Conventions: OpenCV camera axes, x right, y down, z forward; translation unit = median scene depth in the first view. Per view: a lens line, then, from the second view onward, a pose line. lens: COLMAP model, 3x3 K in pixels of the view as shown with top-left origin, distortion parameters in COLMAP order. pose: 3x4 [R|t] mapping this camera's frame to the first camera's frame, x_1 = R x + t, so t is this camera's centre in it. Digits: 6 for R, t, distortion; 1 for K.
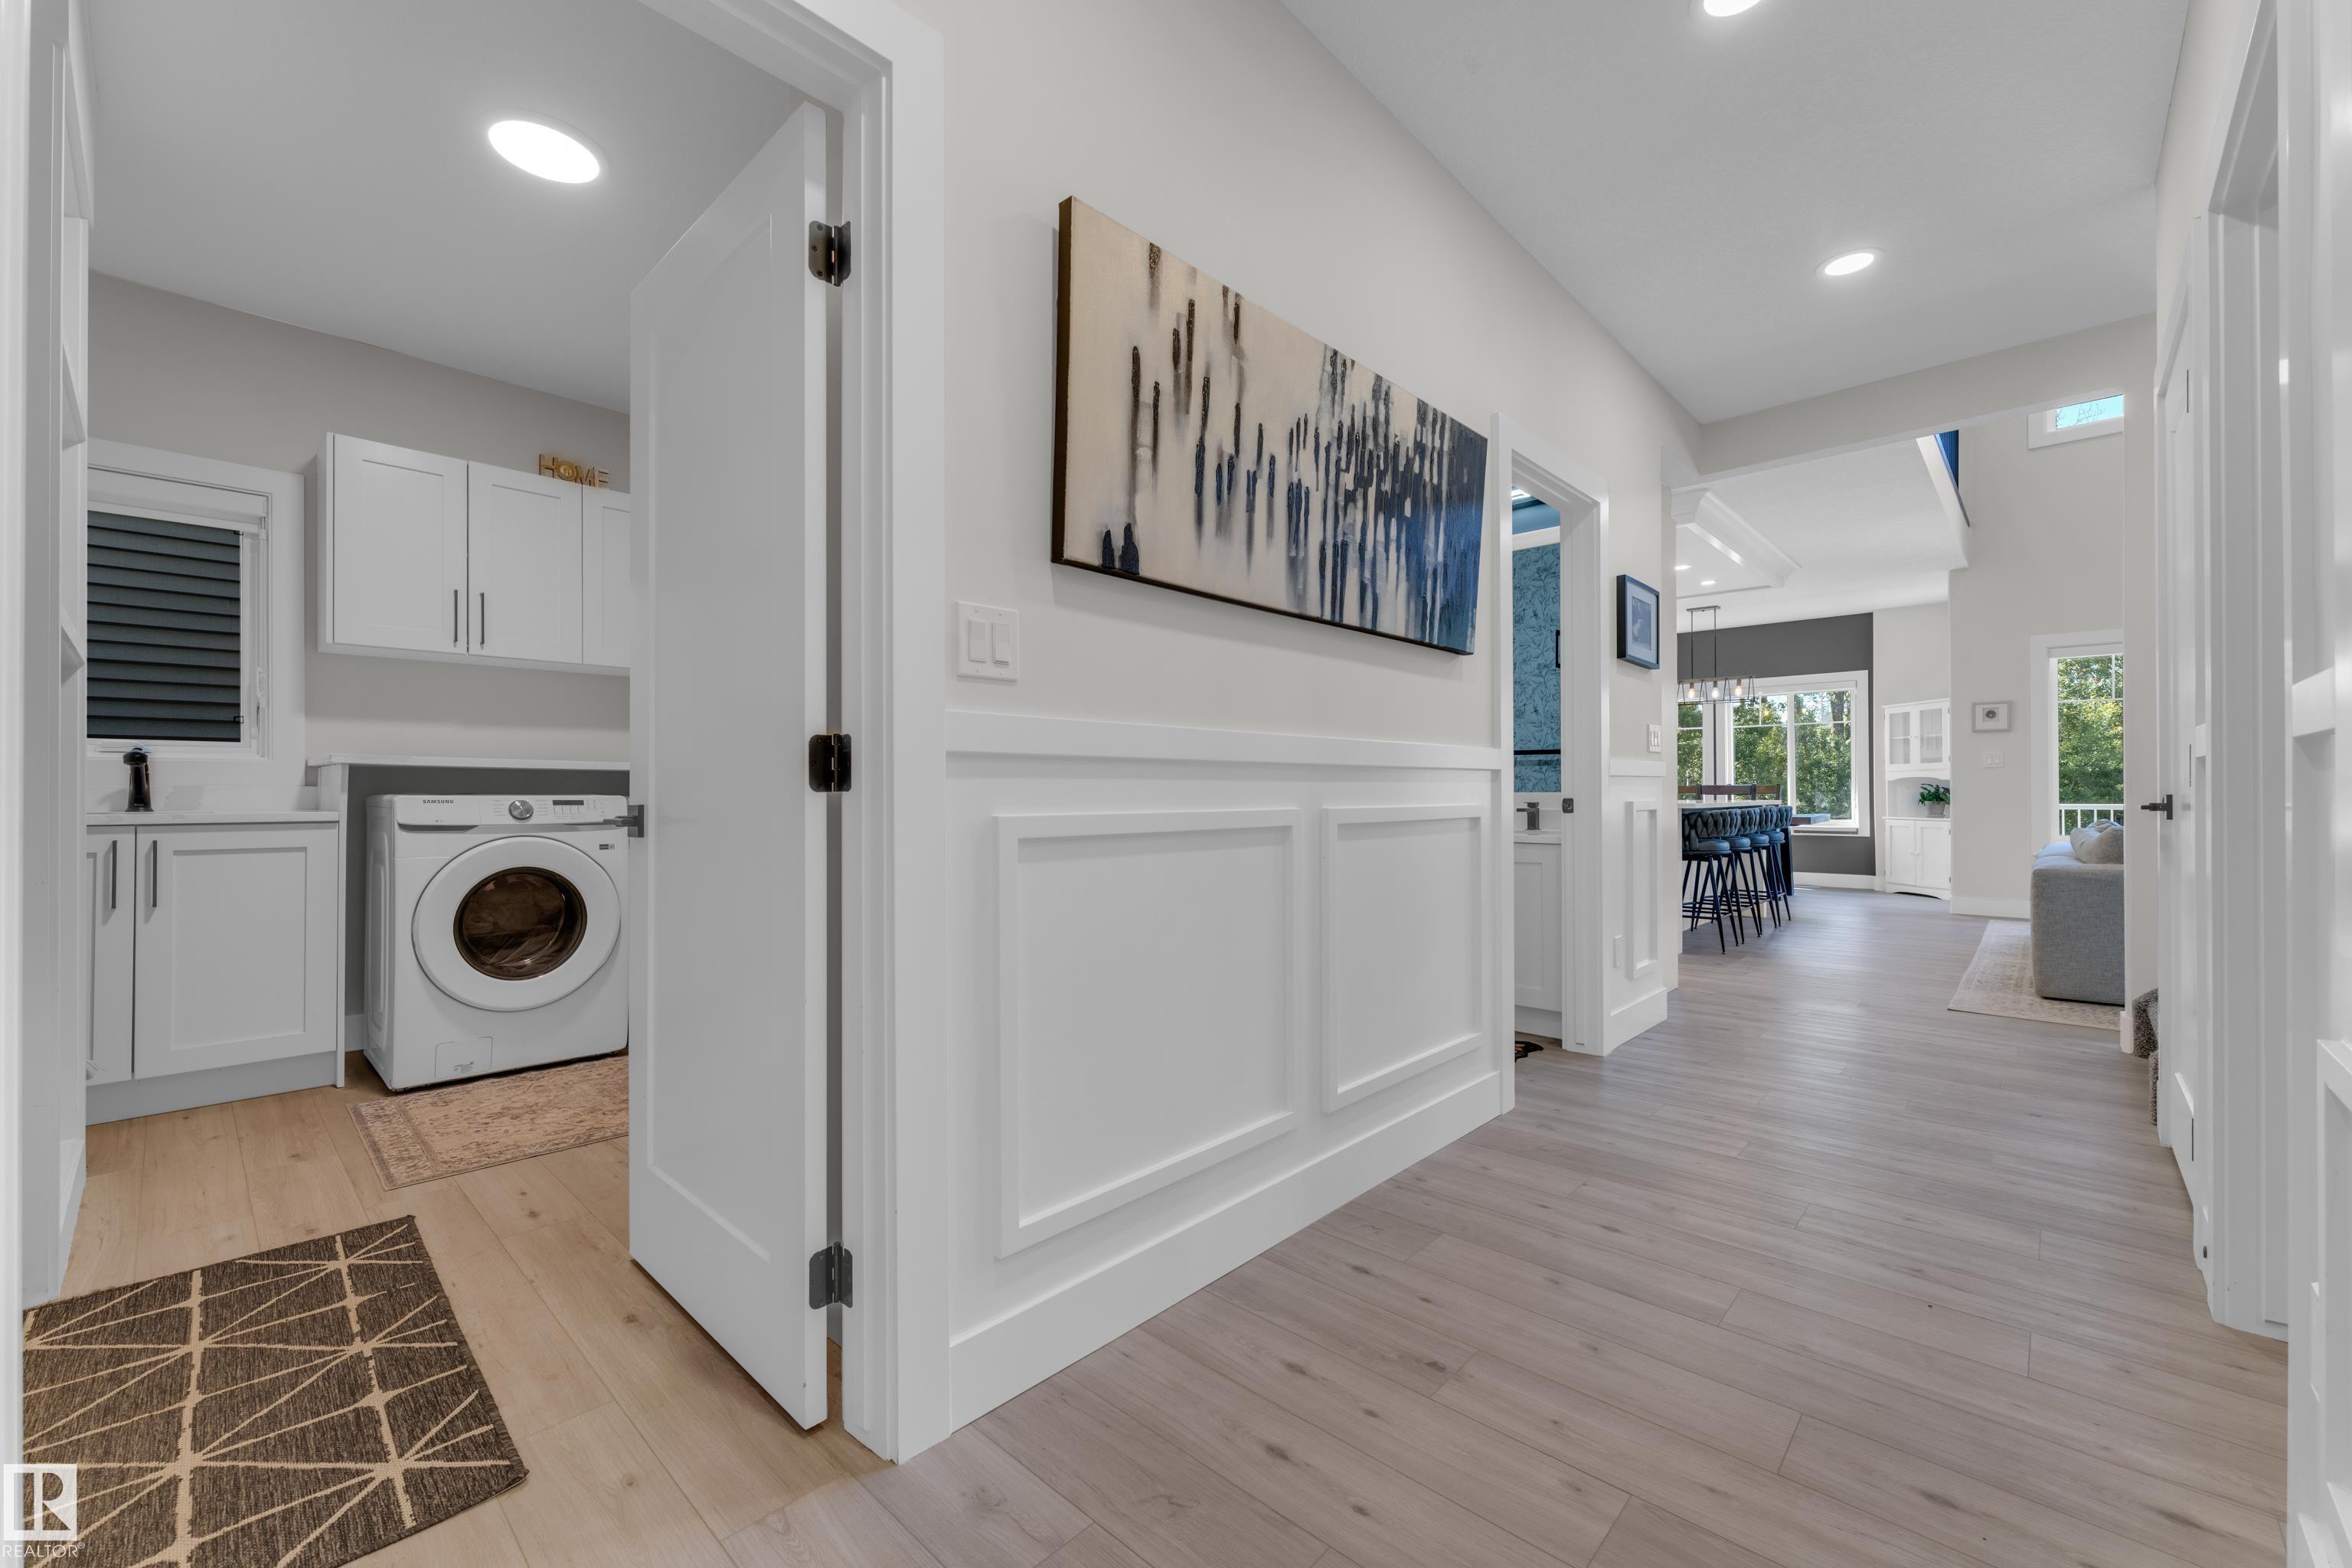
lens RADIAL K [[948.4, 0, 1173.7], [0, 948.4, 783.0], [0, 0, 1]] dist [-0.004294, 0.000607]
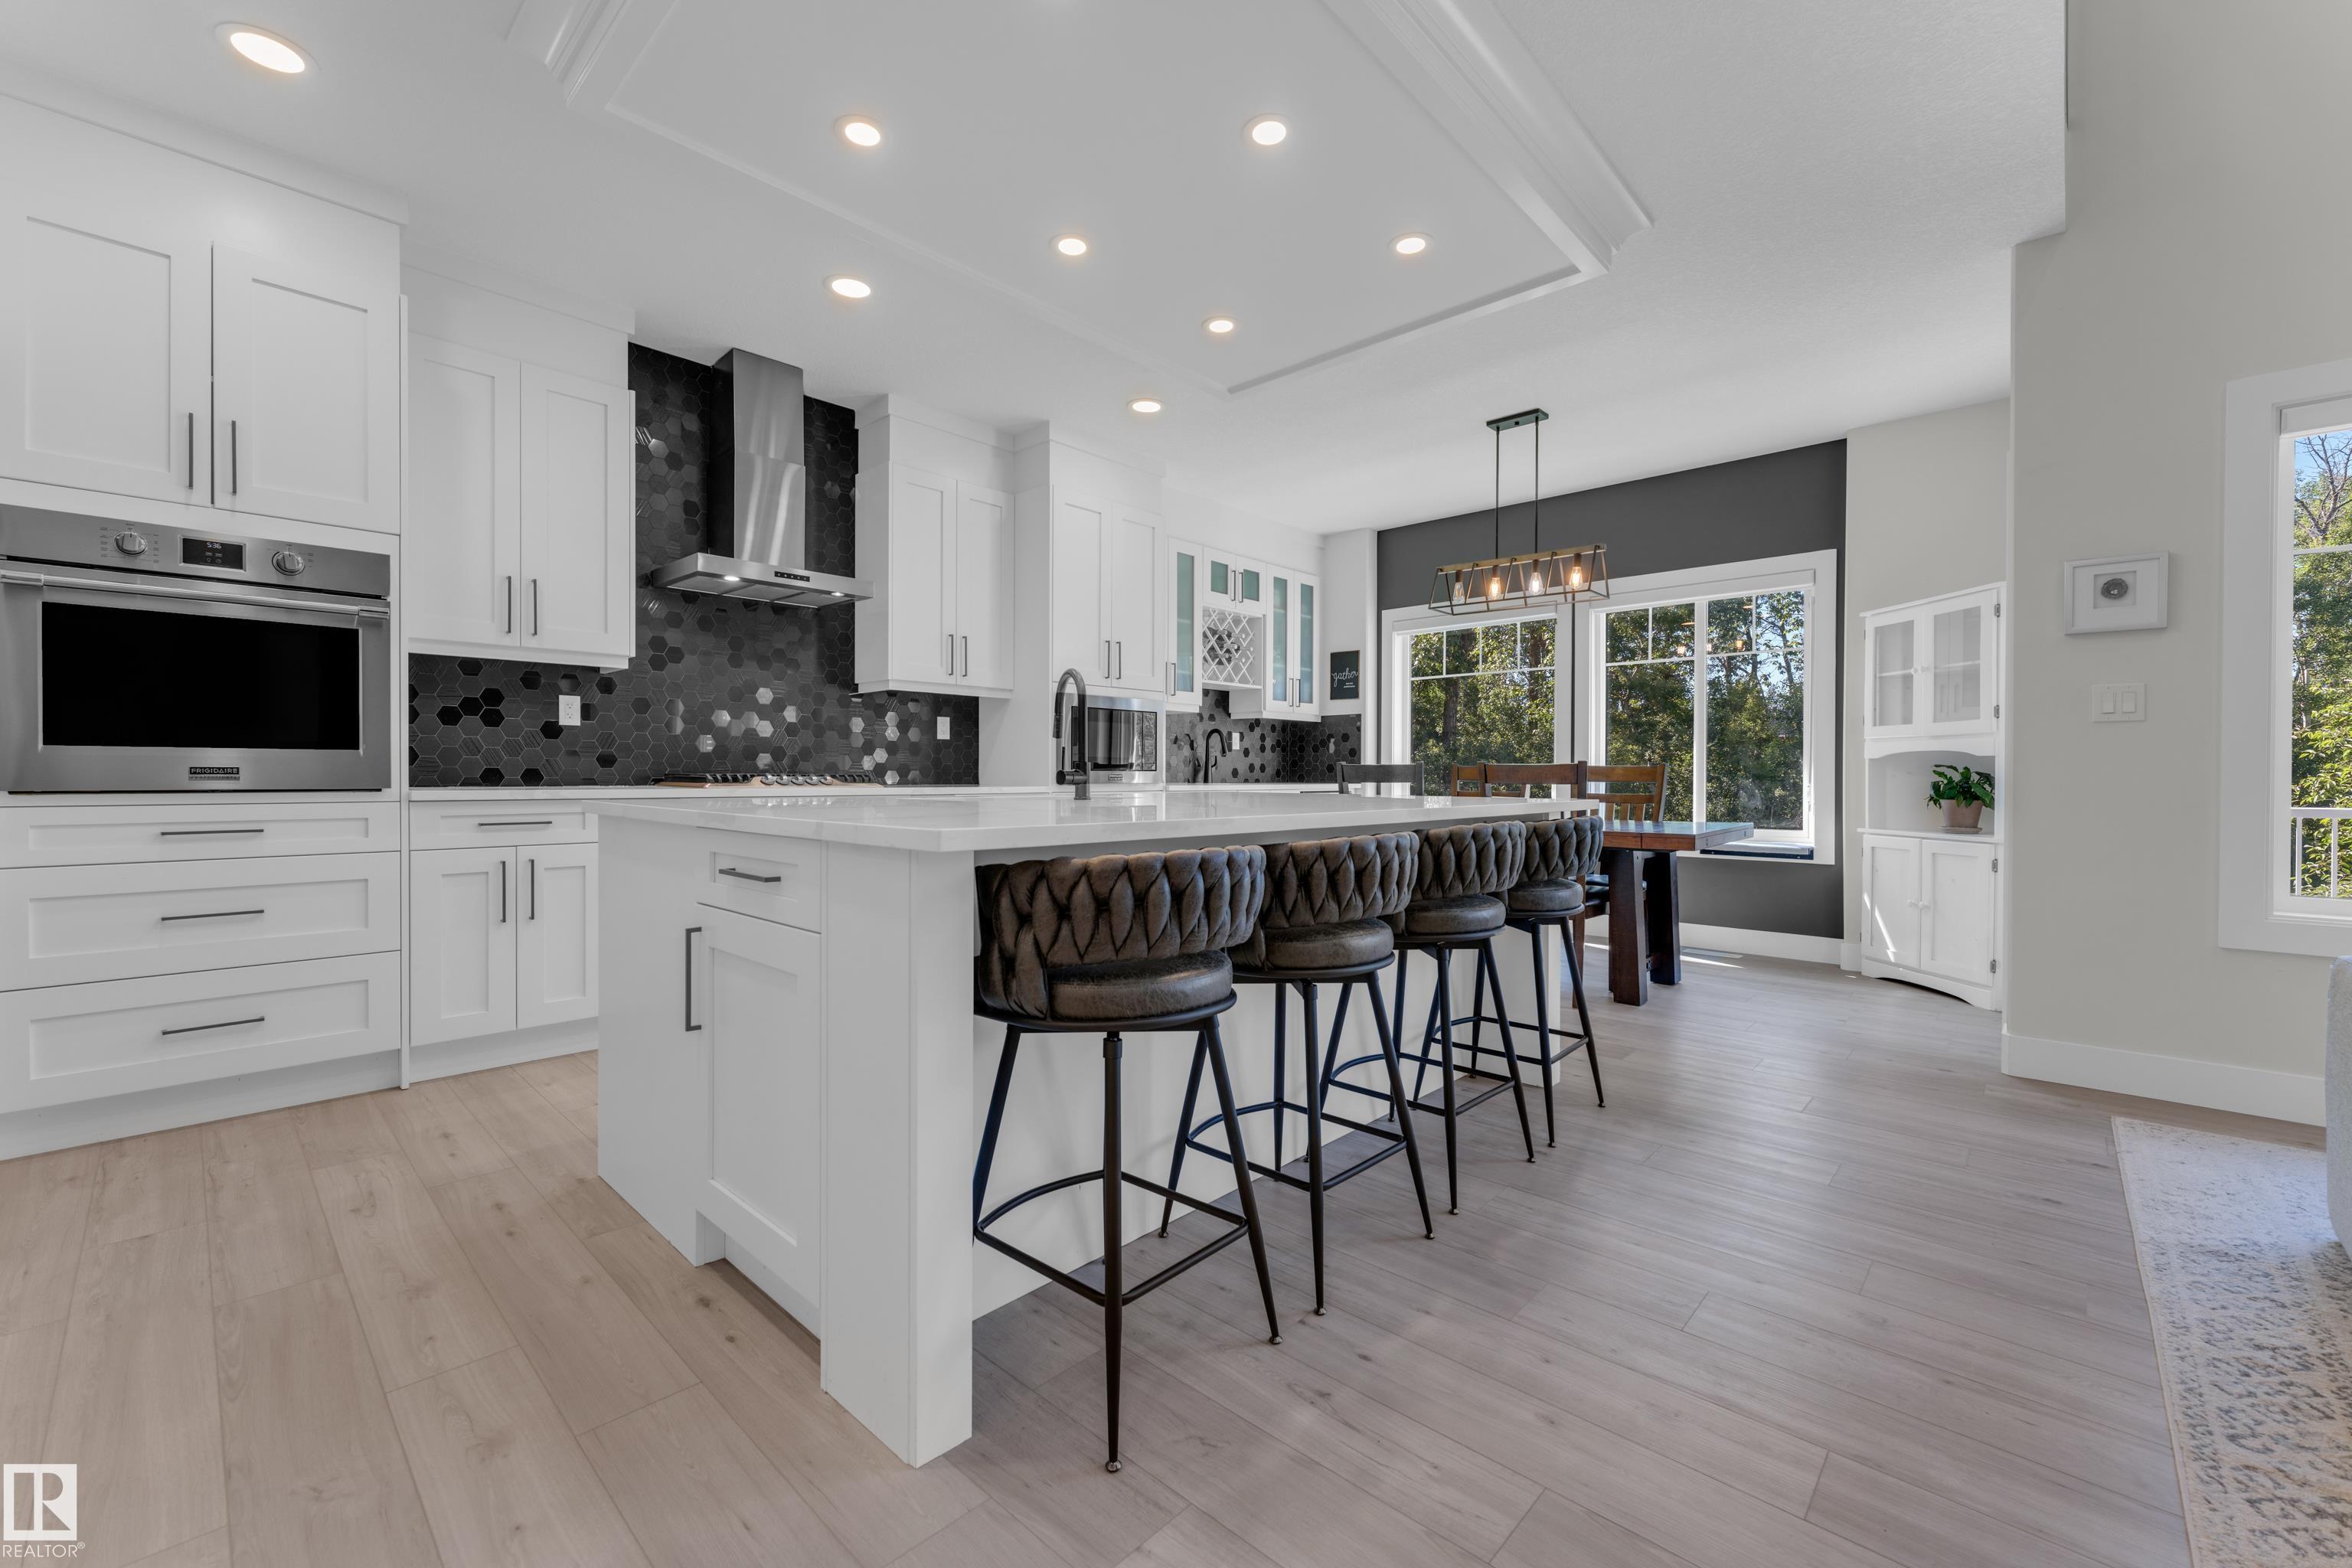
lens RADIAL K [[948.4, 0, 1183.3], [0, 948.4, 785.6], [0, 0, 1]] dist [-0.004294, 0.000607]
pose [[0.999984, 0.004407, 0.003538, 0.380527], [-0.004471, 0.999820, 0.018439, 0.004229], [-0.003456, -0.018455, 0.999824, 0.487134]]
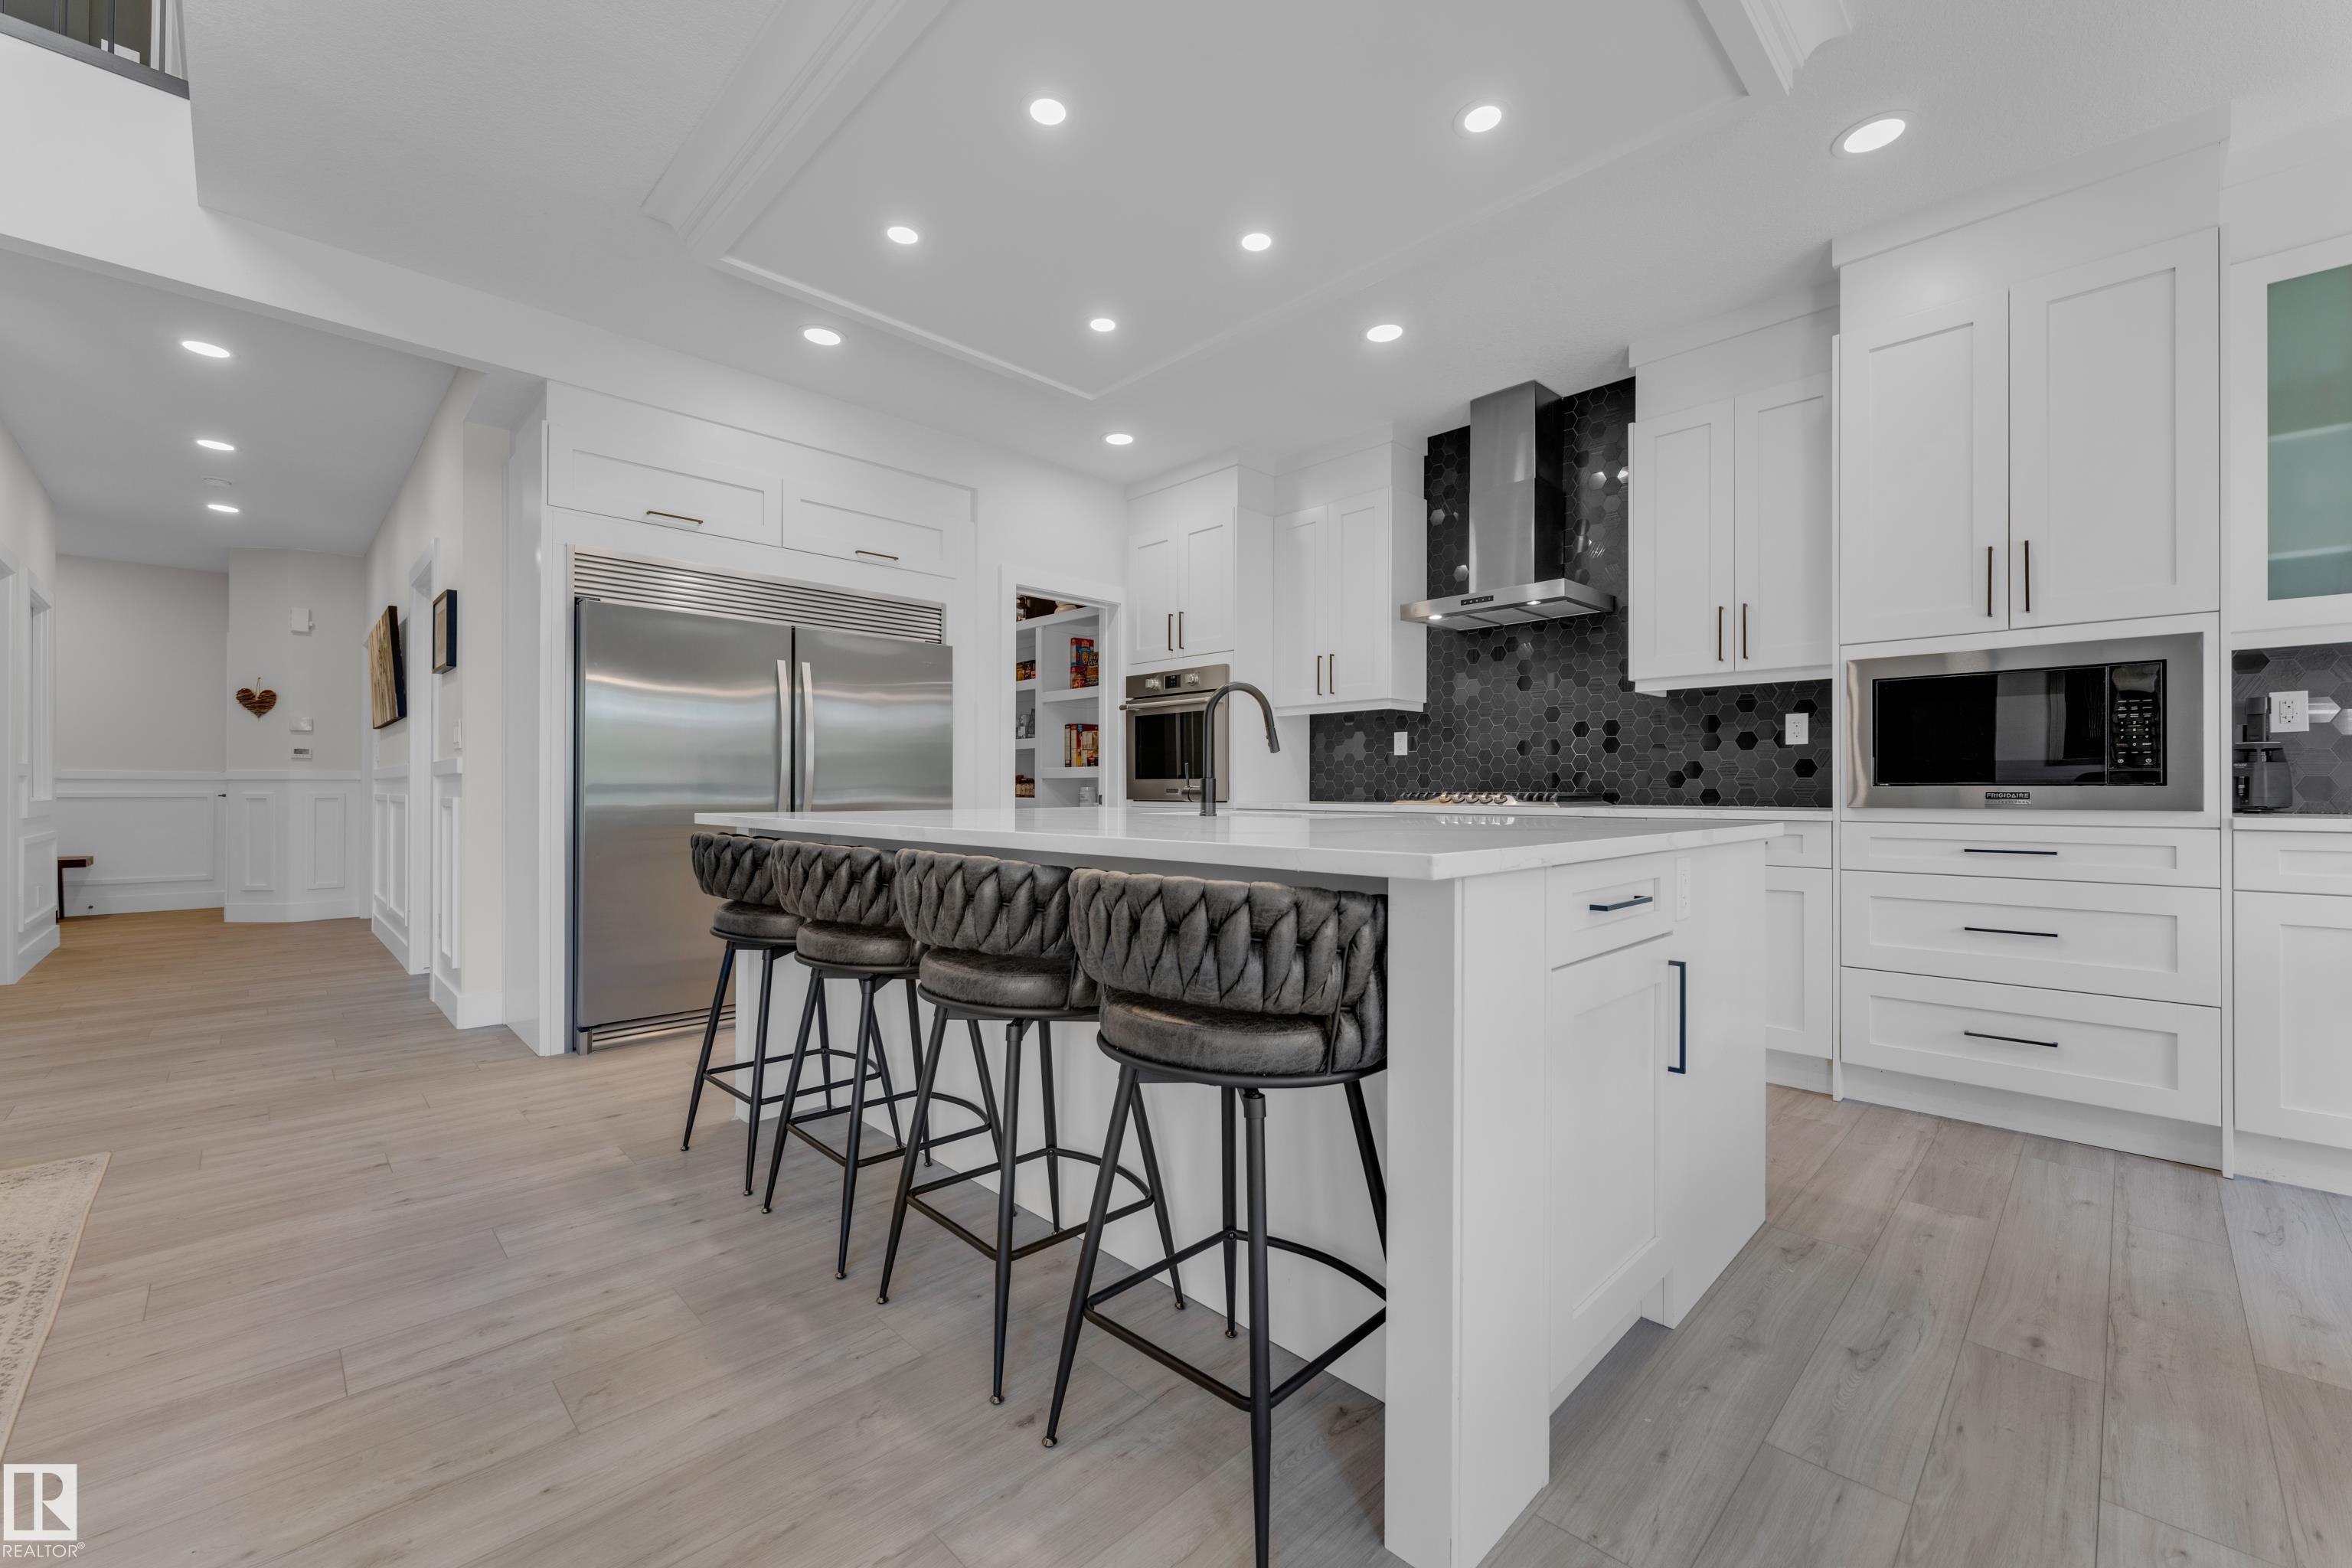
lens RADIAL K [[948.4, 0, 1174.9], [0, 948.4, 789.1], [0, 0, 1]] dist [-0.004294, 0.000607]
pose [[-0.044048, -0.002527, -0.999026, 0.646724], [0.004493, 0.999986, -0.002727, 0.006623], [0.999019, -0.004609, -0.044036, 0.791216]]
